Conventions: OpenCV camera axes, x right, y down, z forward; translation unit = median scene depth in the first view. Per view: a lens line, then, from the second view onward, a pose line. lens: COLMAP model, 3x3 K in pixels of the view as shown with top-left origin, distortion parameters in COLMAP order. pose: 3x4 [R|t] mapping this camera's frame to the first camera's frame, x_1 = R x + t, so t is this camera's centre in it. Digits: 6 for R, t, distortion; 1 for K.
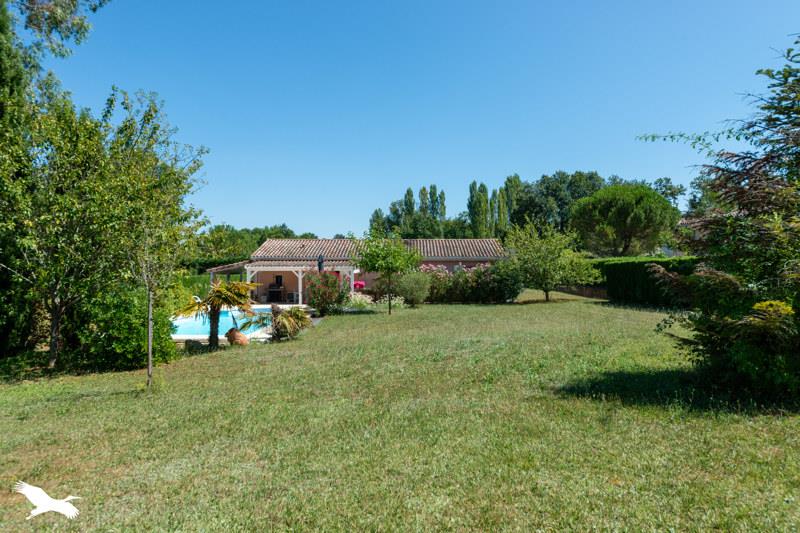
lens RADIAL K [[549.4, 0, 401.0], [0, 549.4, 265.2], [0, 0, 1]] dist [-0.001665, -0.000095]
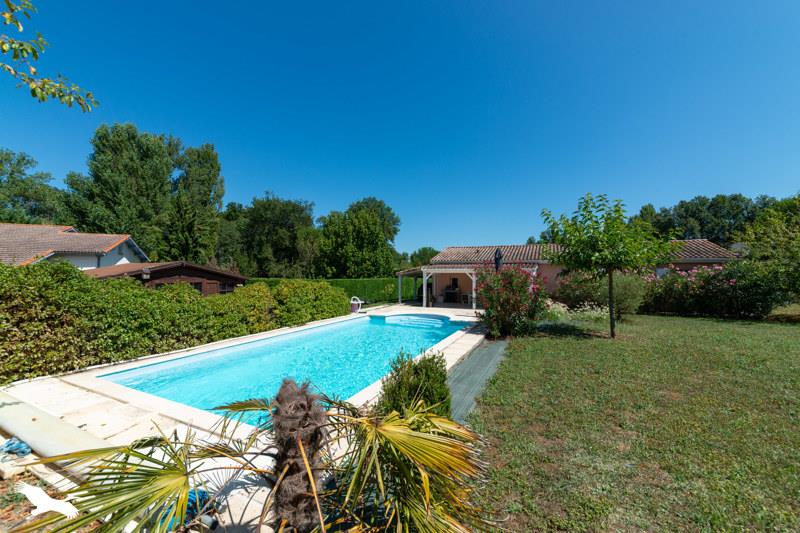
lens RADIAL K [[321.4, 0, 401.0], [0, 321.4, 268.9], [0, 0, 1]] dist [-0.002733, -0.000207]
pose [[0.914395, -0.000513, -0.404824, -0.064199], [-0.008020, 0.999780, -0.019381, 0.013819], [0.404745, 0.020968, 0.914189, 0.386832]]
